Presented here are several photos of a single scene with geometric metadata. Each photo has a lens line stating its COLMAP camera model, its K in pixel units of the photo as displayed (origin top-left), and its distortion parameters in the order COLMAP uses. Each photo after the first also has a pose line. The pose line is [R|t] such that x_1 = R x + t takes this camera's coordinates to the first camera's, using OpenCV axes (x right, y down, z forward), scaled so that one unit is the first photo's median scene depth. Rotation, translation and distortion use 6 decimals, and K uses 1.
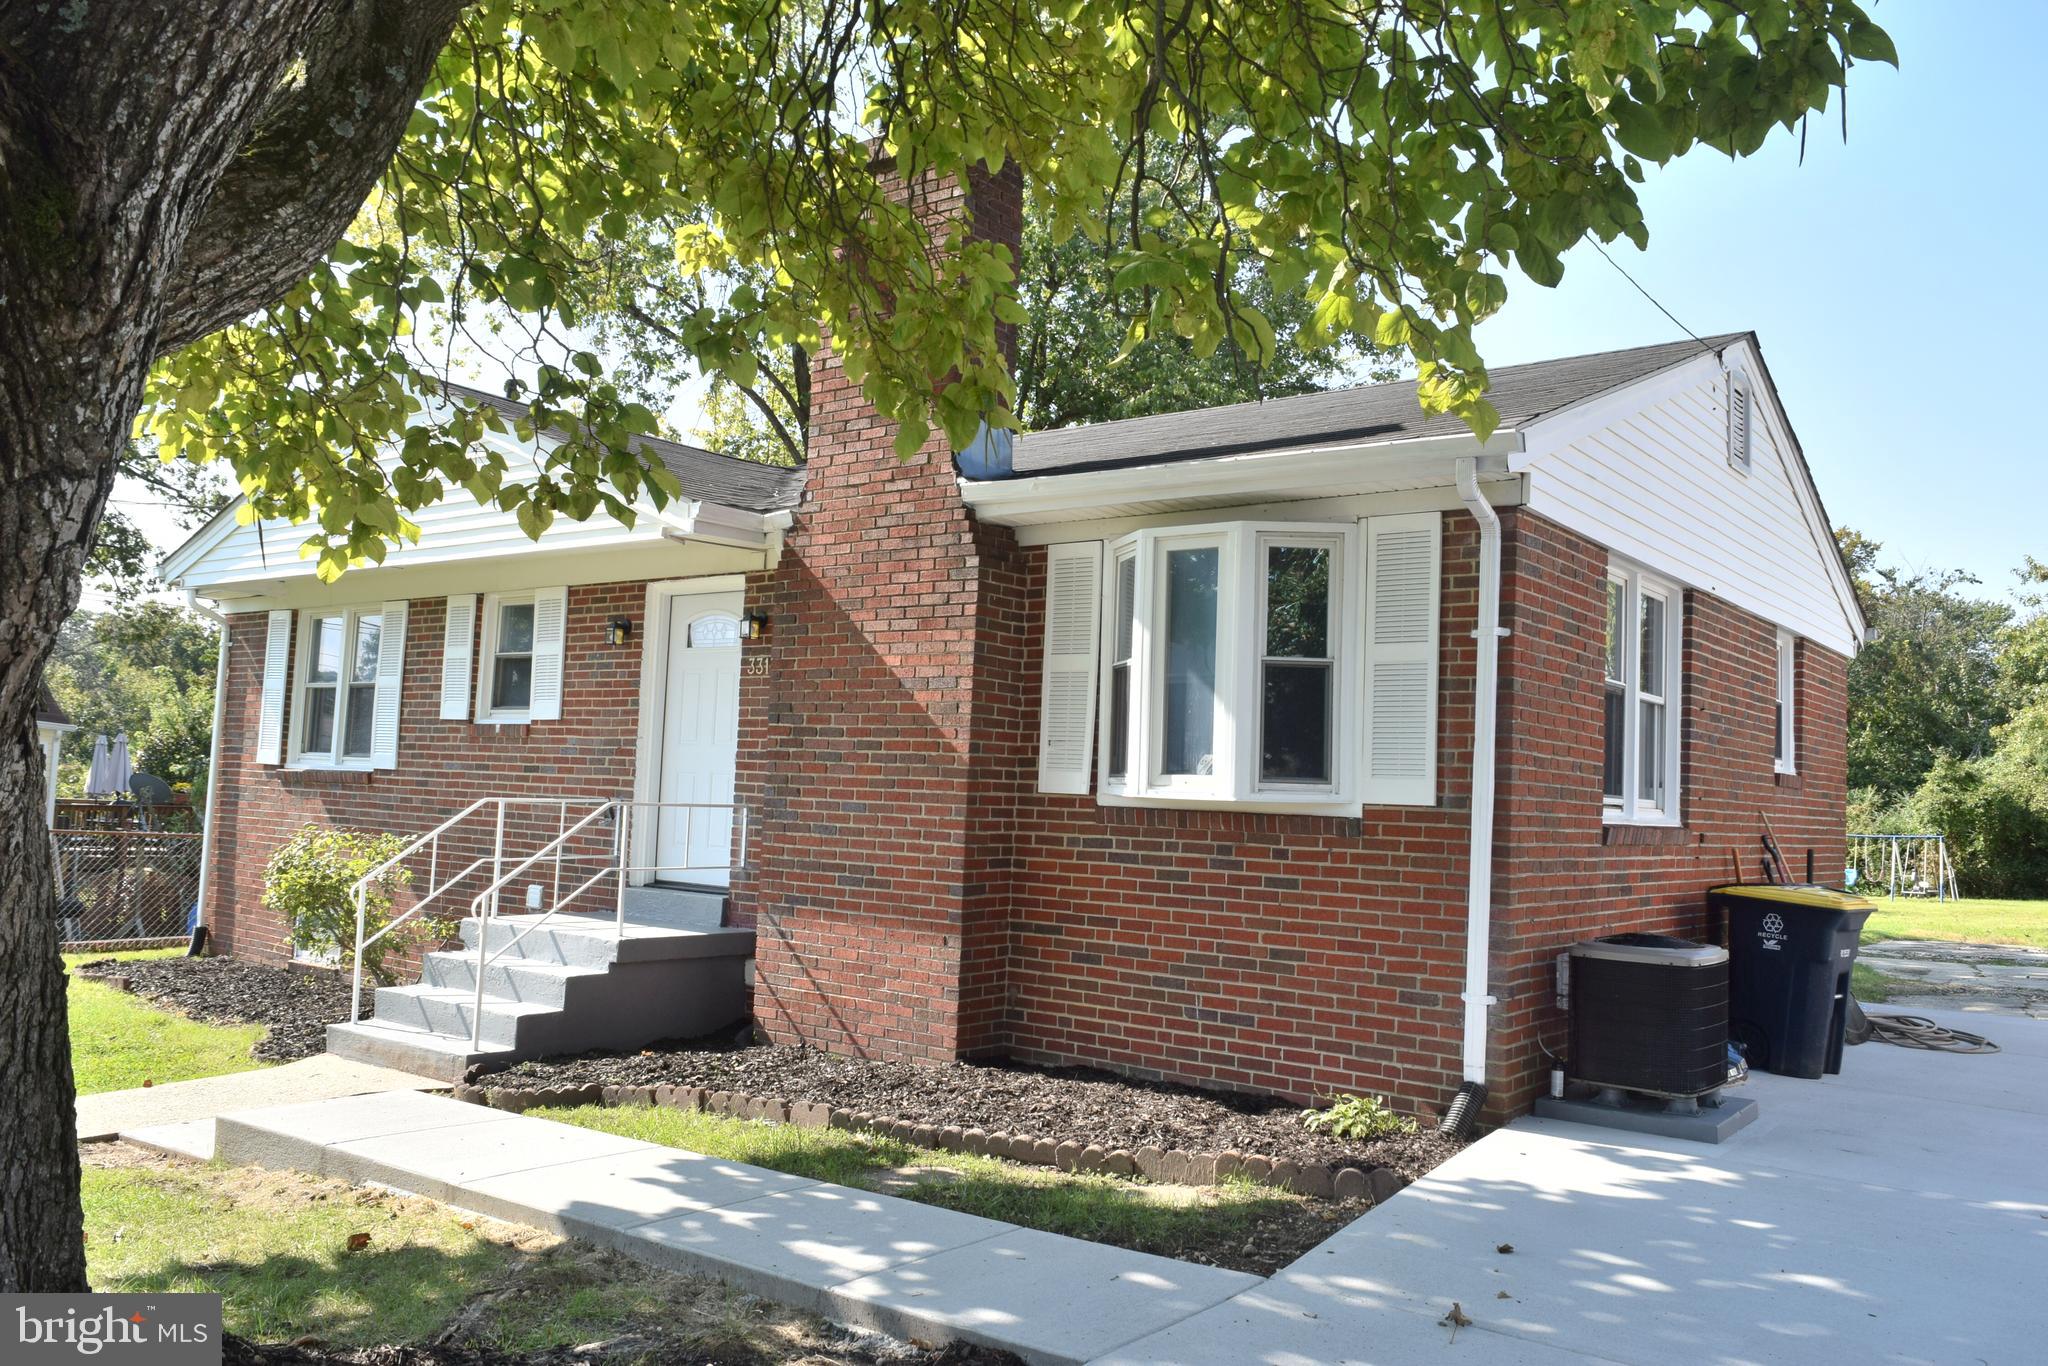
lens RADIAL K [[1574.7, 0, 1024.0], [0, 1574.7, 683.0], [0, 0, 1]] dist [-0.017659, -0.001480]
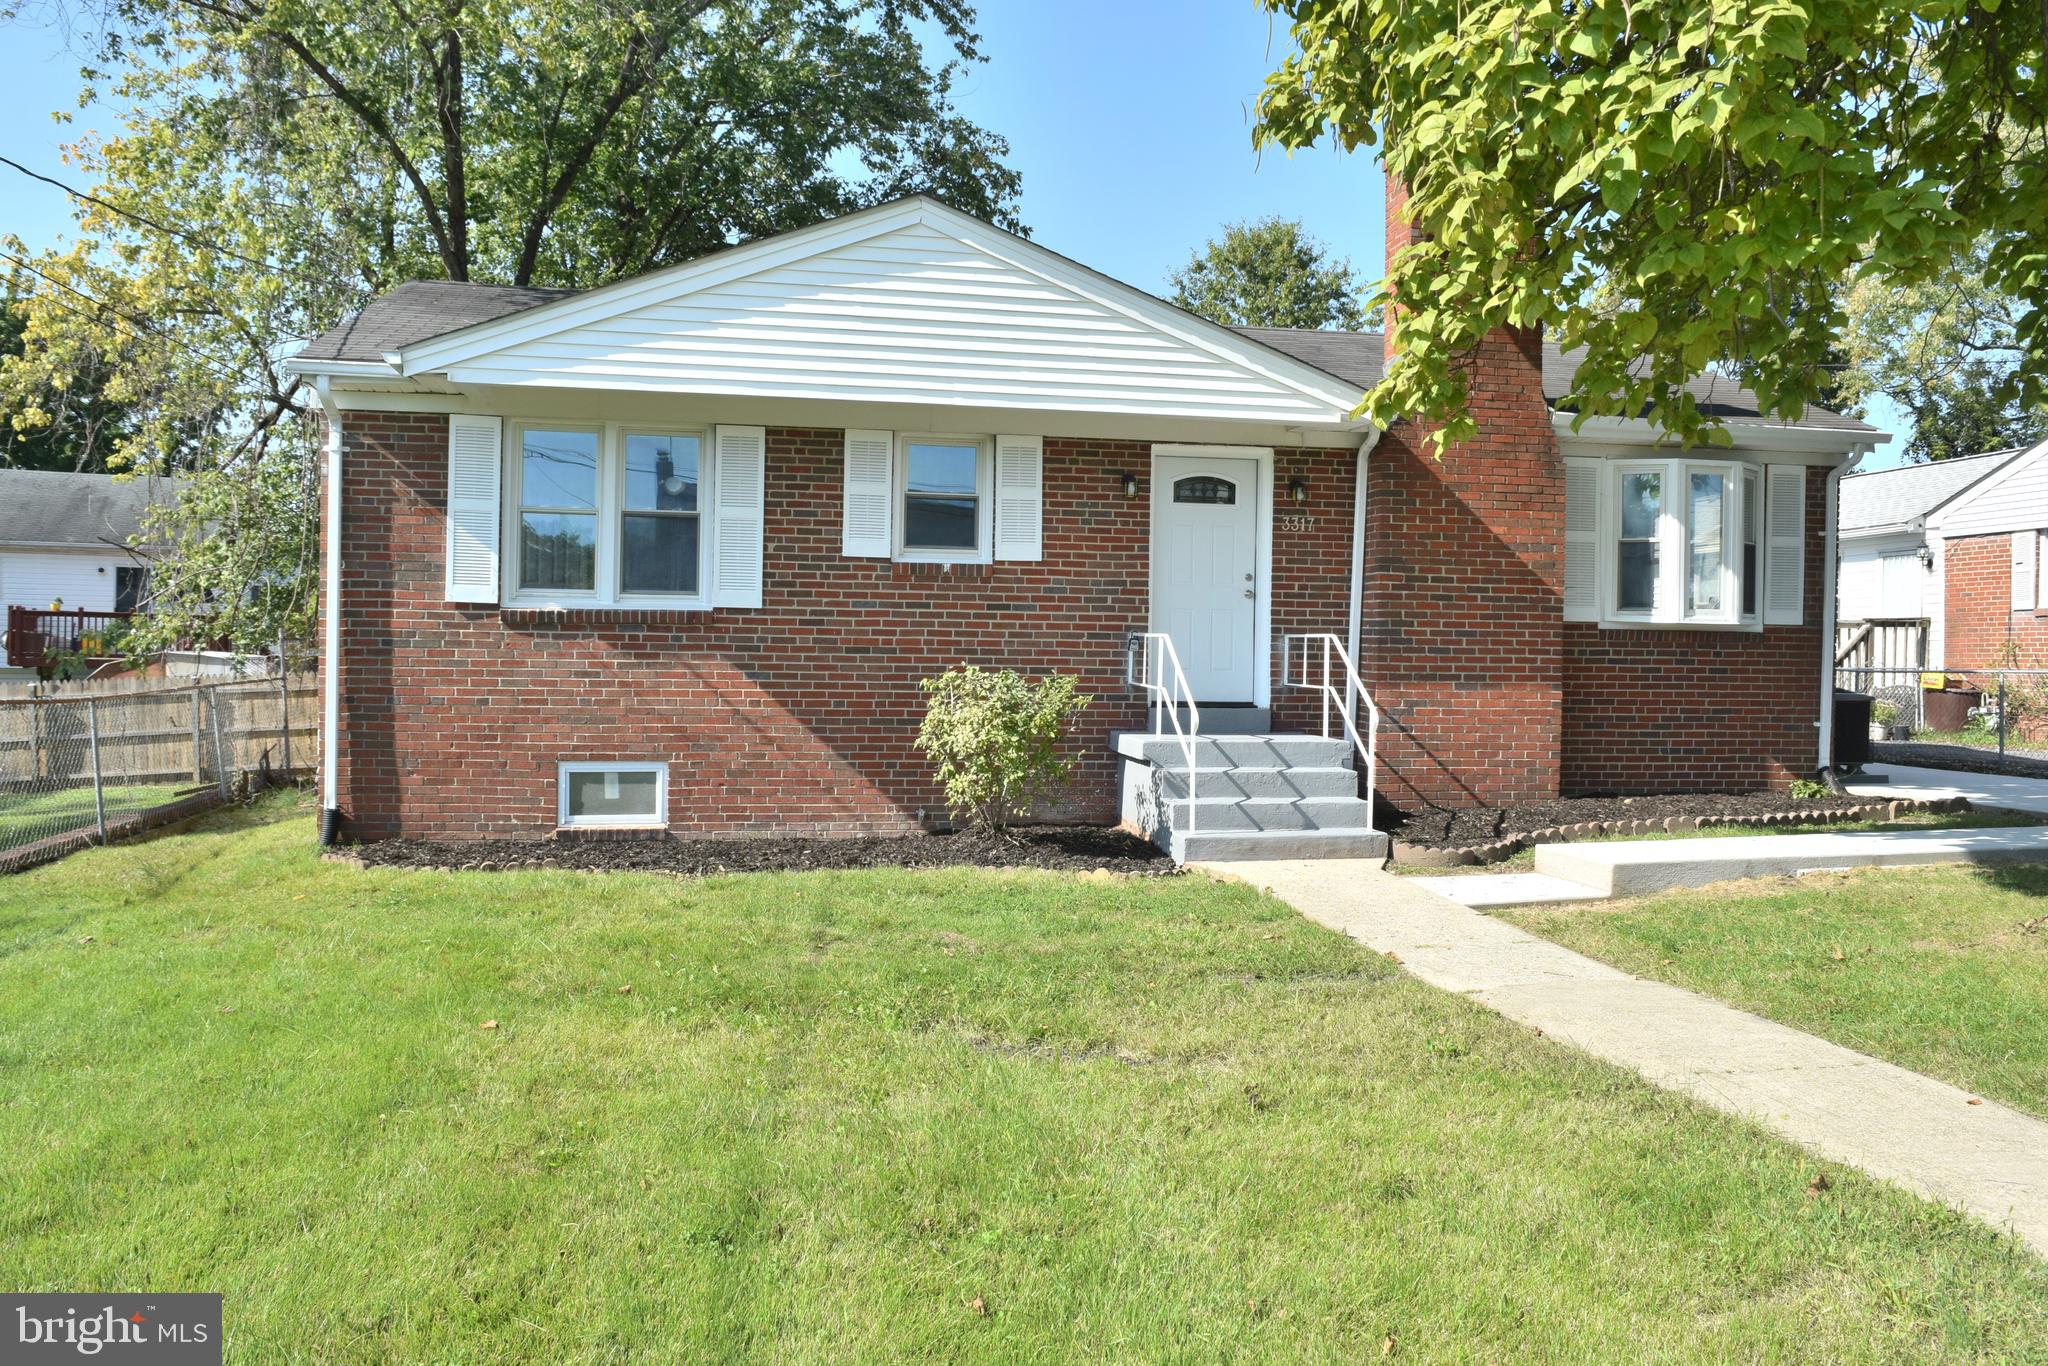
lens RADIAL K [[1574.7, 0, 1024.0], [0, 1574.7, 683.0], [0, 0, 1]] dist [-0.017659, -0.001480]
pose [[0.669298, -0.042263, 0.741791, -1.486251], [-0.039661, 0.994925, 0.092470, 0.009439], [-0.741935, -0.091310, 0.664225, 0.376466]]
